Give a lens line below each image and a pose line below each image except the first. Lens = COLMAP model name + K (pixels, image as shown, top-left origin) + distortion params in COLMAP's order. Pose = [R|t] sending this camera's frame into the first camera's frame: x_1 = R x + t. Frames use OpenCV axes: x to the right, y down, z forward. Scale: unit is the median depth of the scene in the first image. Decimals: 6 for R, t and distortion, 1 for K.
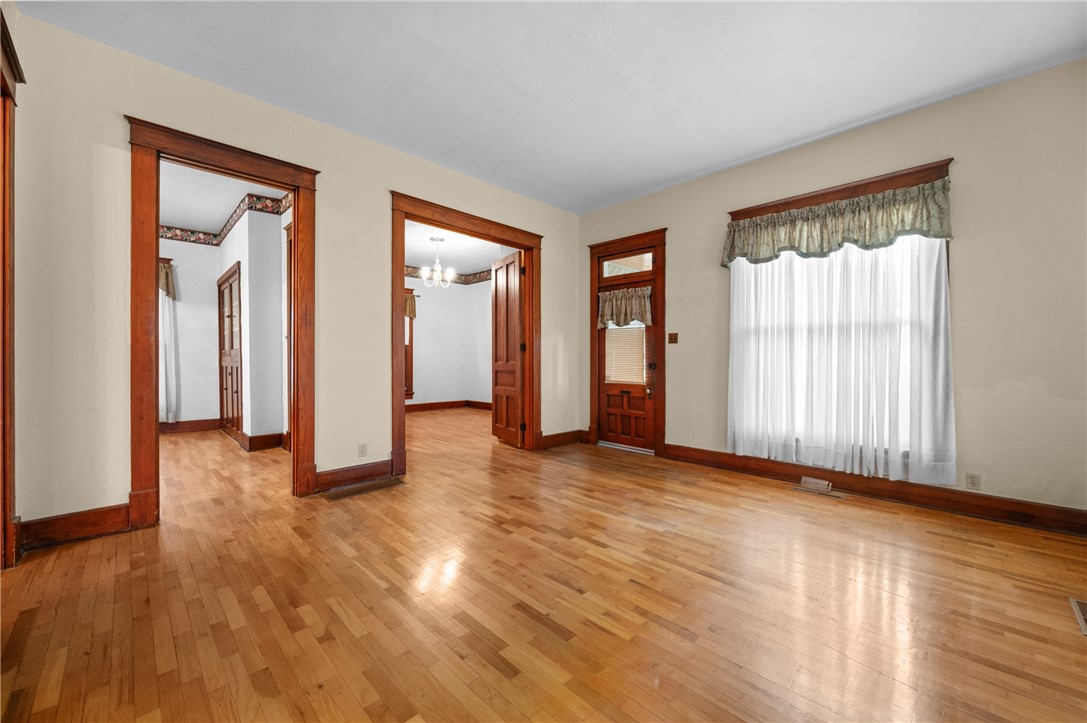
lens RADIAL K [[432.6, 0, 543.5], [0, 432.6, 362.3], [0, 0, 1]] dist [-0.001014, 0.000170]
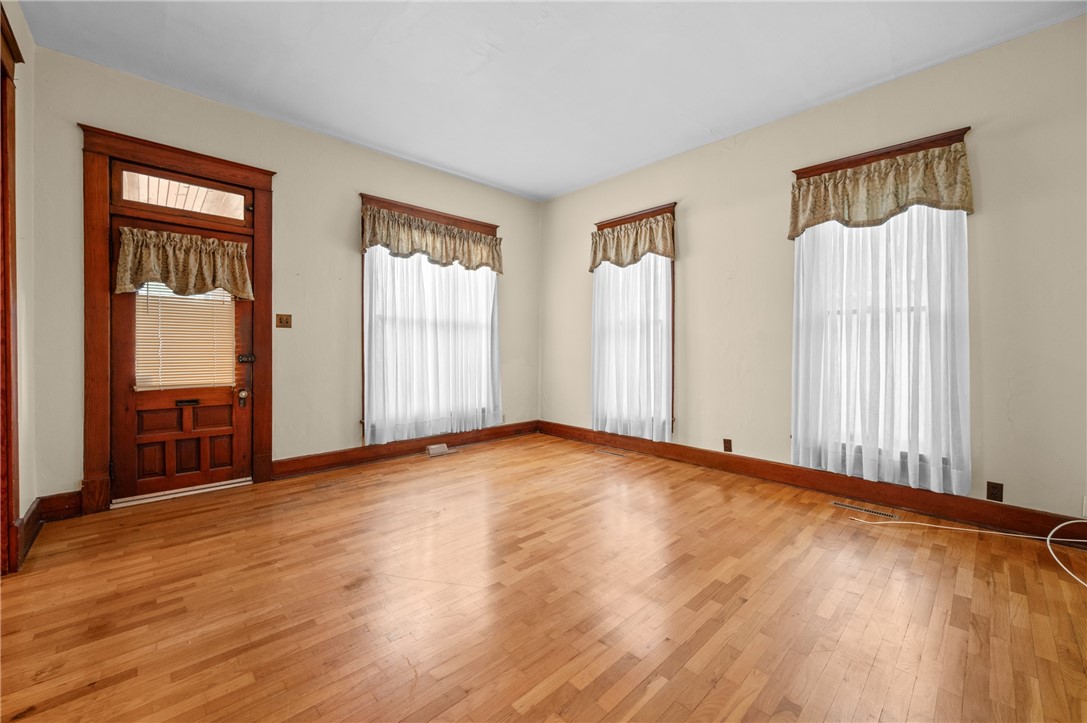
lens RADIAL K [[432.6, 0, 551.6], [0, 432.6, 354.4], [0, 0, 1]] dist [-0.001014, 0.000170]
pose [[-0.002335, -0.021194, 0.999773, -0.559756], [0.006094, 0.999757, 0.021208, -0.011498], [-0.999979, 0.006142, -0.002205, 0.626877]]
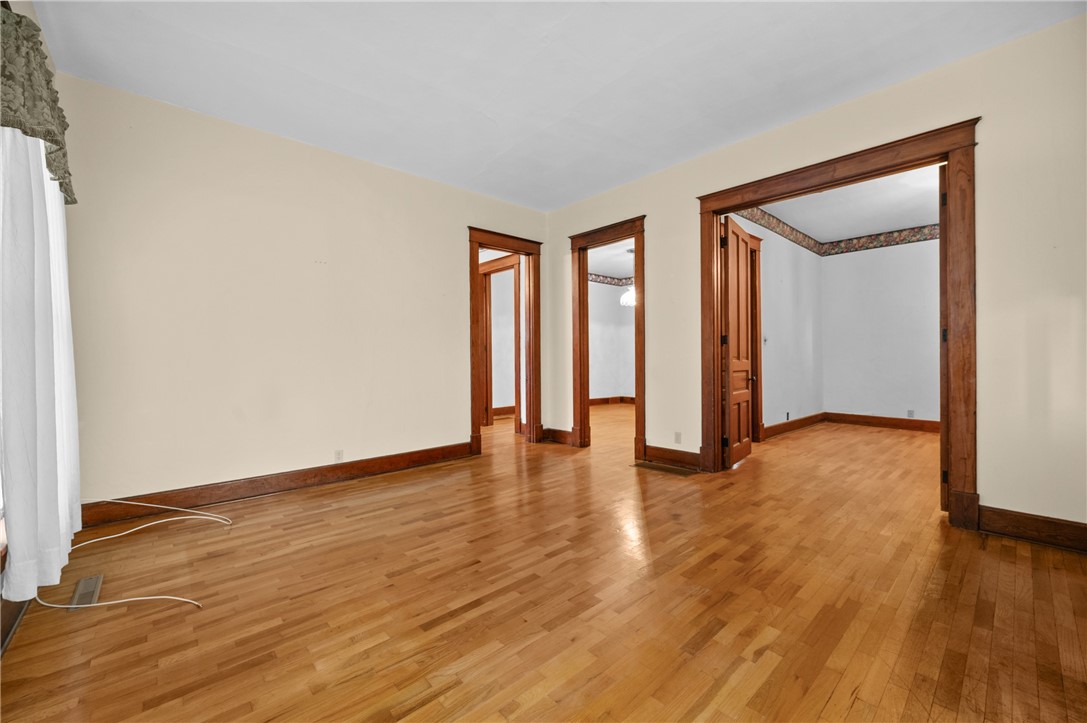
lens RADIAL K [[432.6, 0, 540.0], [0, 432.6, 356.3], [0, 0, 1]] dist [-0.001014, 0.000170]
pose [[-0.054738, -0.006231, -0.998481, 0.705458], [0.001434, 0.999979, -0.006319, -0.004975], [0.998500, -0.001778, -0.054728, 0.664145]]
